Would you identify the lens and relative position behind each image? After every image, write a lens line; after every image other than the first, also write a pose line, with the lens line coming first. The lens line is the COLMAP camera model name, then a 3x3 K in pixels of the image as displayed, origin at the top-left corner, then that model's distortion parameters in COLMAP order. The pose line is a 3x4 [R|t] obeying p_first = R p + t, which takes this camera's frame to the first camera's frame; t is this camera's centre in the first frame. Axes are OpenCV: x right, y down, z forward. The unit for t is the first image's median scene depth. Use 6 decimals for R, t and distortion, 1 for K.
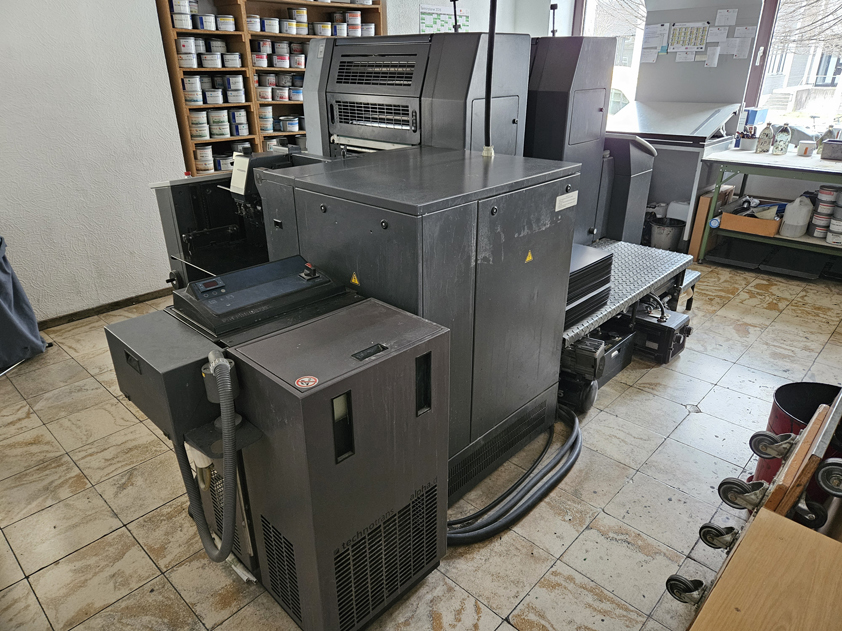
lens RADIAL K [[560.5, 0, 421.0], [0, 560.5, 315.5], [0, 0, 1]] dist [0.054235, -0.061842]
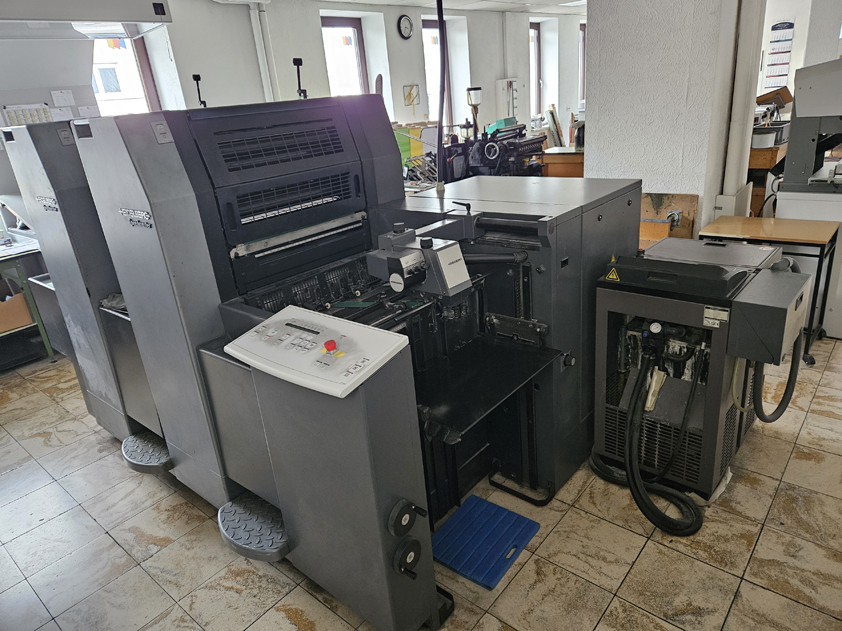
lens RADIAL K [[560.5, 0, 421.0], [0, 560.5, 315.5], [0, 0, 1]] dist [0.054235, -0.061842]
pose [[-0.047027, -0.353871, 0.934111, -1.185187], [0.489470, 0.807018, 0.330366, -0.530320], [-0.870751, 0.472756, 0.135258, 1.103022]]
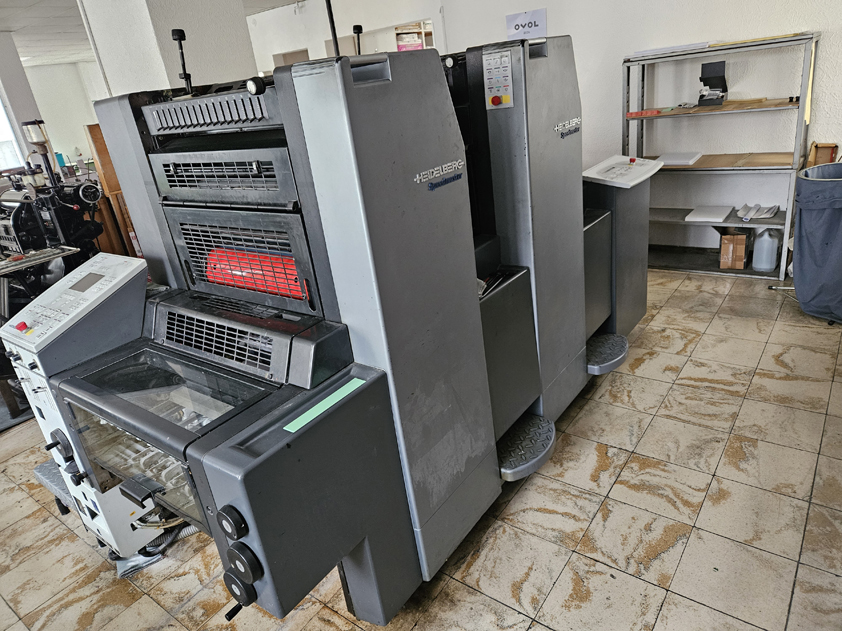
lens RADIAL K [[560.5, 0, 421.0], [0, 560.5, 315.5], [0, 0, 1]] dist [0.054235, -0.061842]
pose [[-0.985549, 0.160411, -0.054416, 0.097645], [0.068673, 0.672040, 0.737324, -1.126821], [0.154844, 0.722932, -0.673344, 2.421469]]
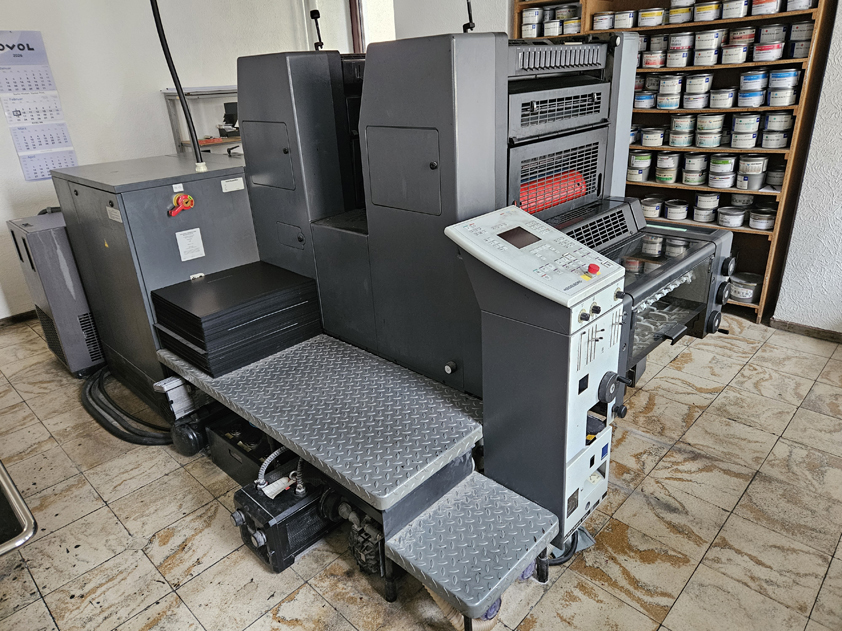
lens RADIAL K [[565.0, 0, 421.0], [0, 565.0, 315.5], [0, 0, 1]] dist [0.010583, 0.003348]
pose [[-0.011659, 0.398675, -0.917018, 1.360066], [-0.364729, 0.852202, 0.375133, -0.674764], [0.931041, 0.338837, 0.135473, 1.473423]]
